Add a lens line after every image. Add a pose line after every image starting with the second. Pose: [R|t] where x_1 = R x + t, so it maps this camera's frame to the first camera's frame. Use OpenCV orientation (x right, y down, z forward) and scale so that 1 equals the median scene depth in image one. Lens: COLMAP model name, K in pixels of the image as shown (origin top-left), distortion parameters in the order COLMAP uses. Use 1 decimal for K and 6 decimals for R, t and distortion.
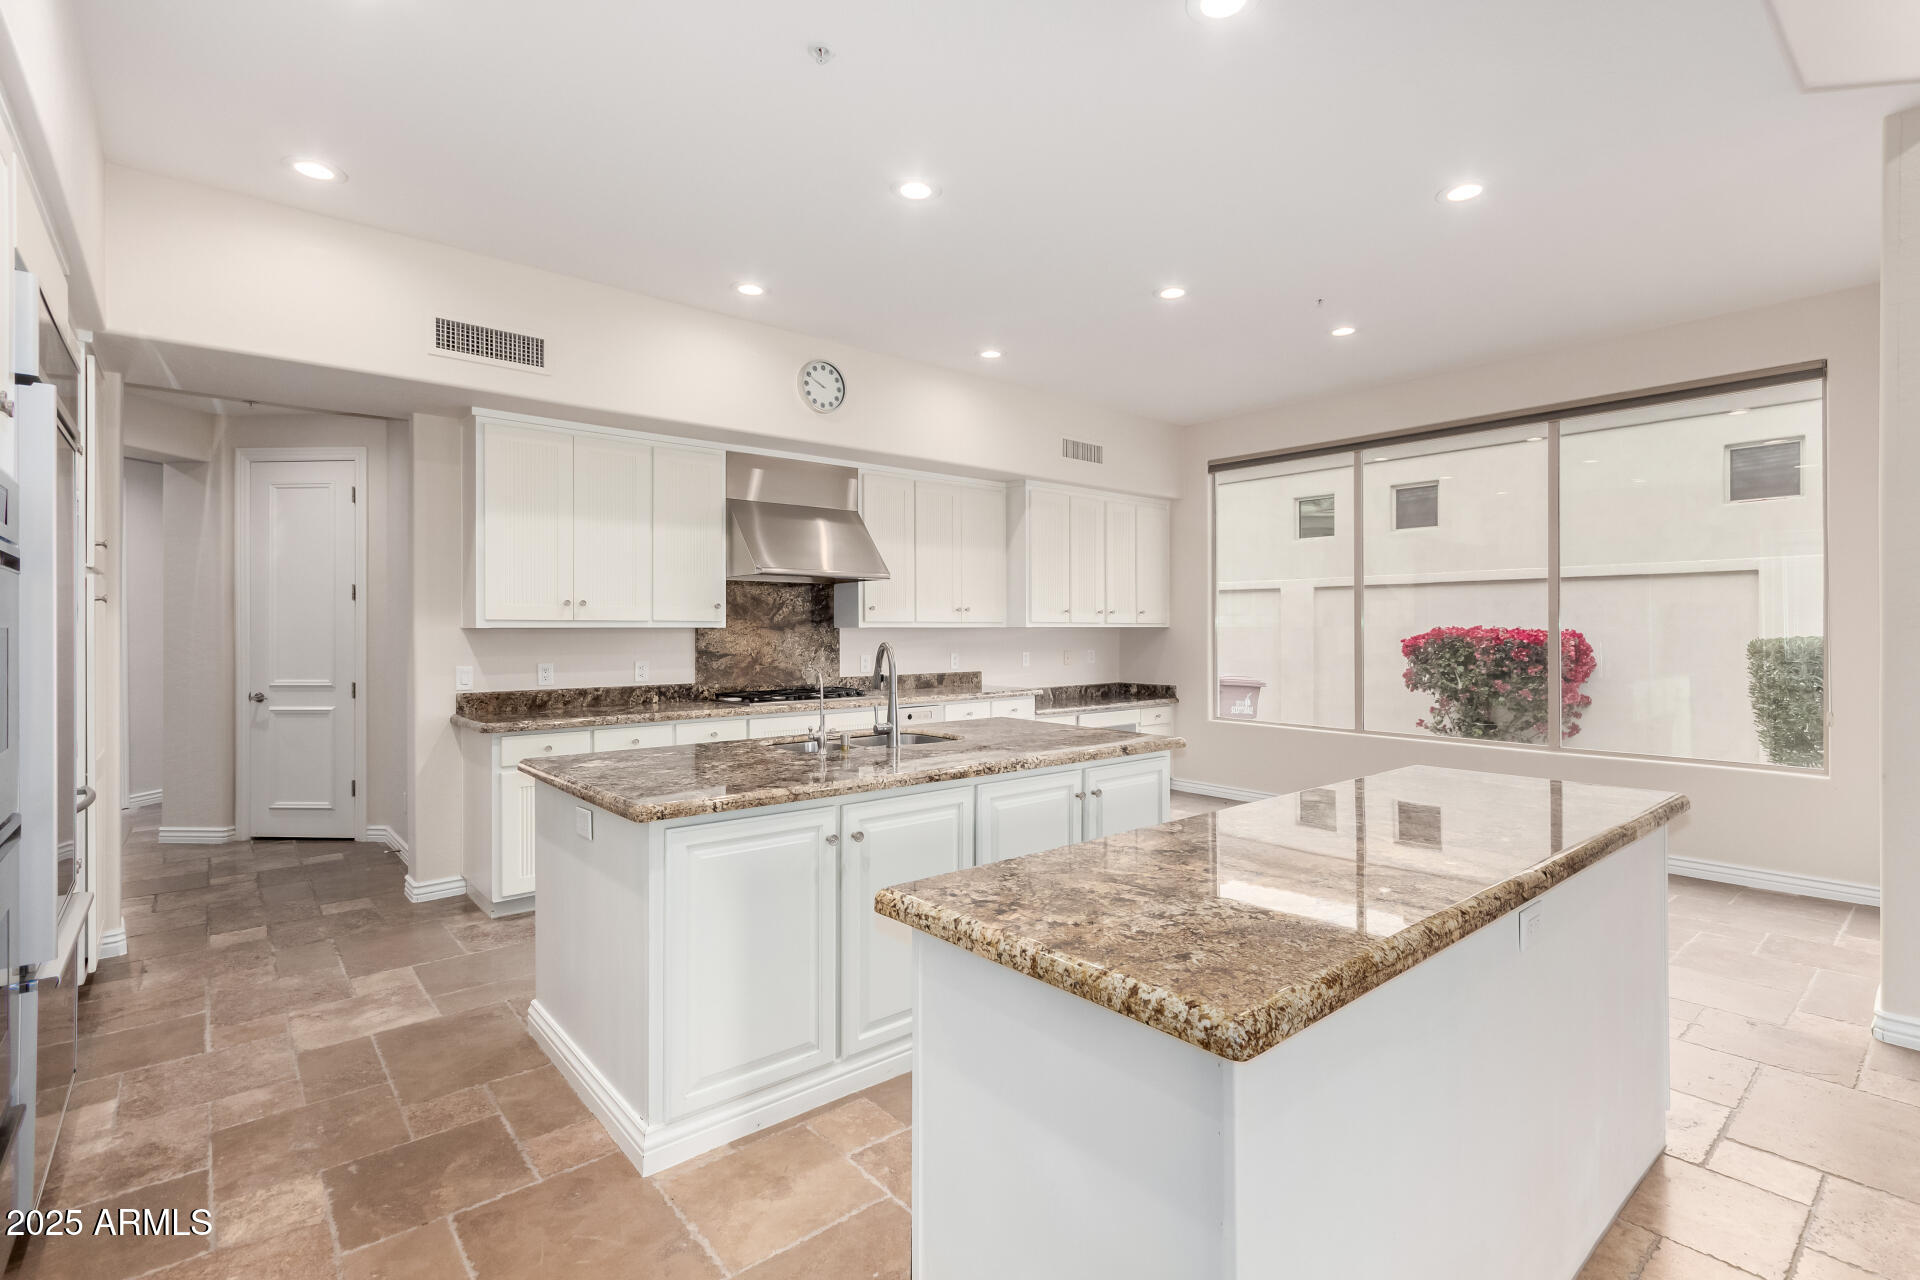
lens RADIAL K [[876.2, 0, 966.3], [0, 876.2, 628.4], [0, 0, 1]] dist [-0.000891, -0.000663]
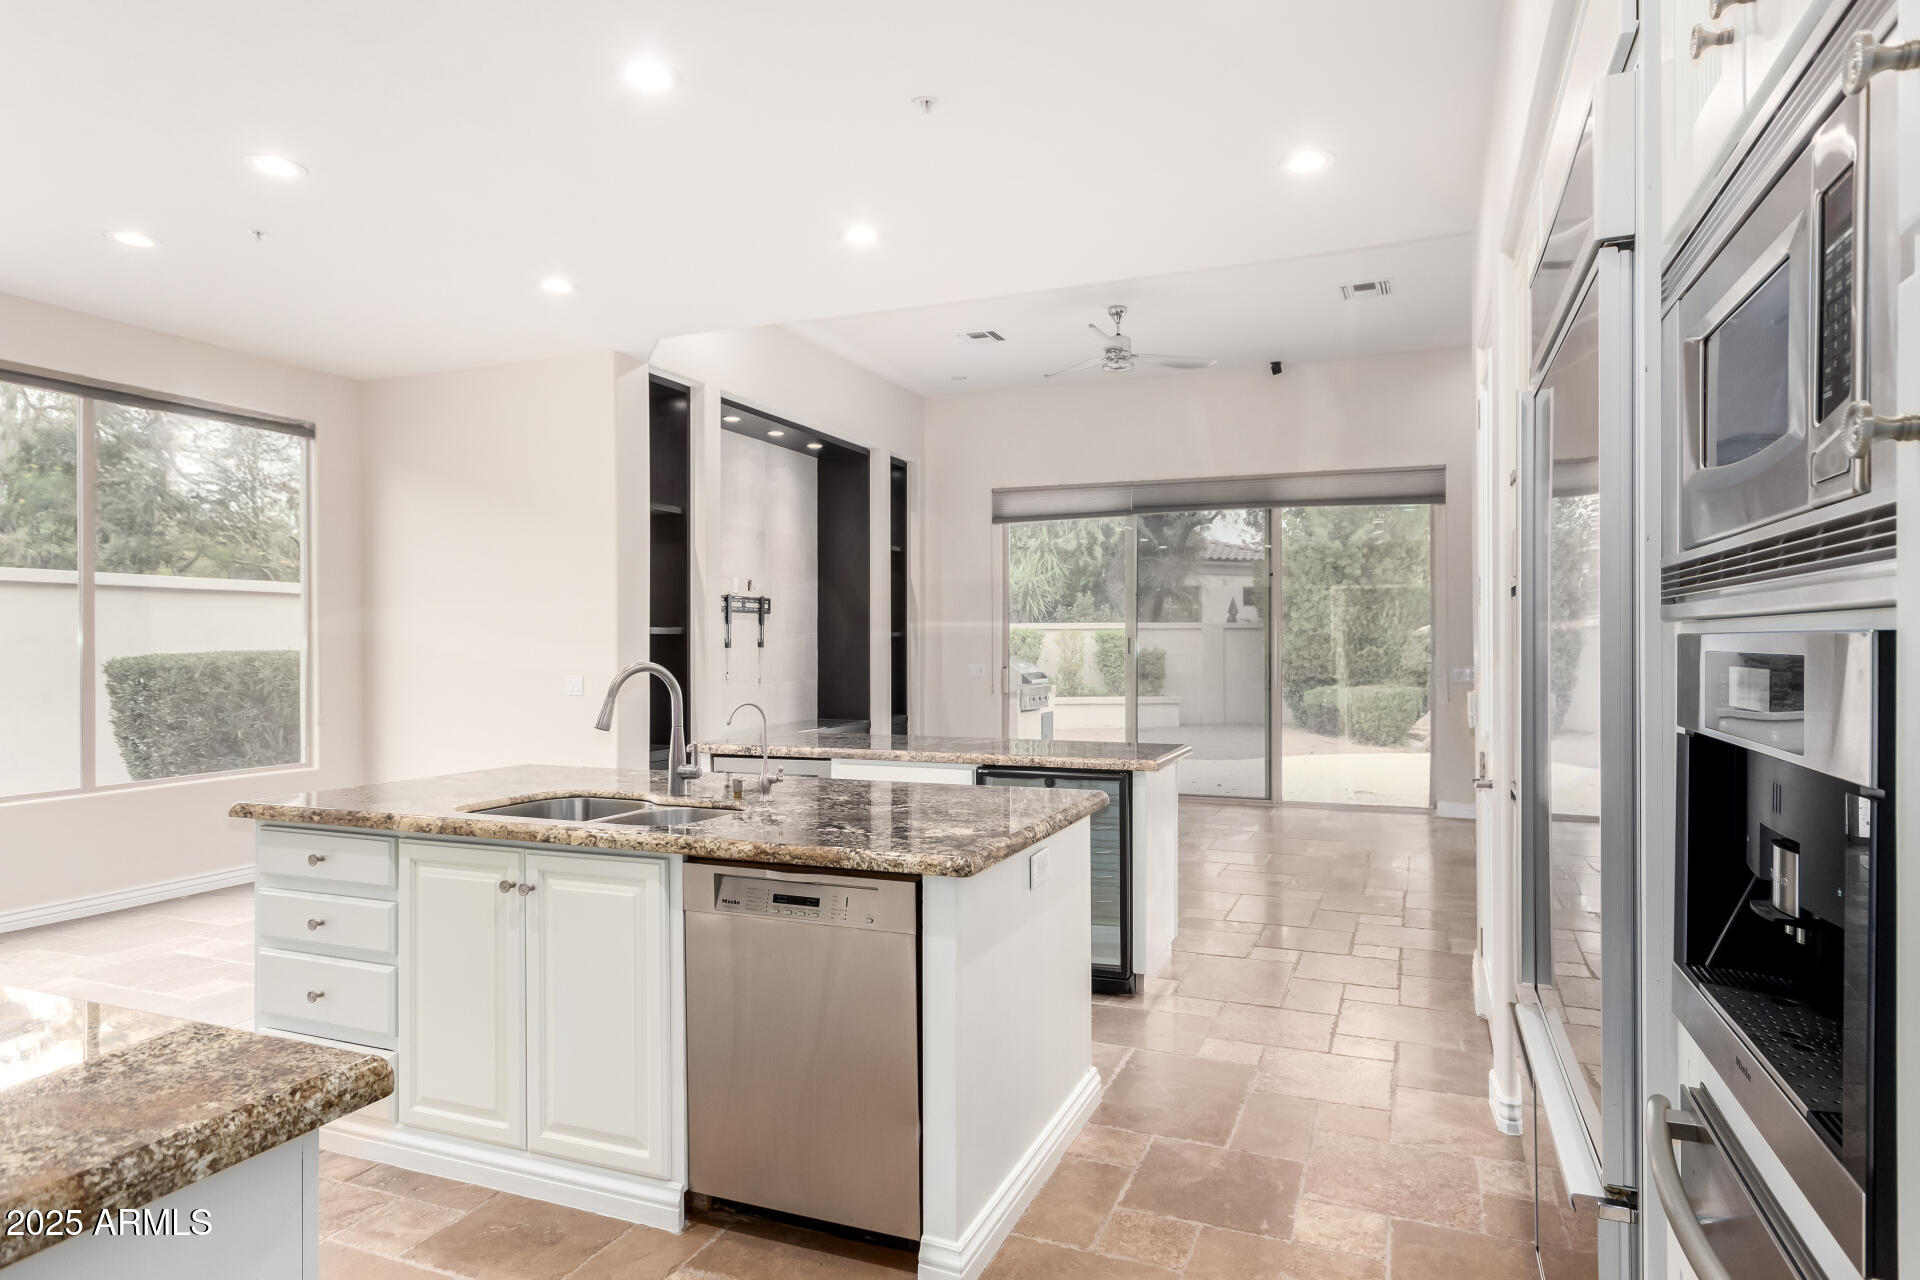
lens RADIAL K [[1093.8, 0, 965.1], [0, 1093.8, 644.8], [0, 0, 1]] dist [0.004584, 0.000570]
pose [[-0.447543, -0.000901, 0.894262, -1.619405], [0.006692, 0.999968, 0.004356, -0.008738], [-0.894237, 0.007934, -0.447523, 1.822531]]
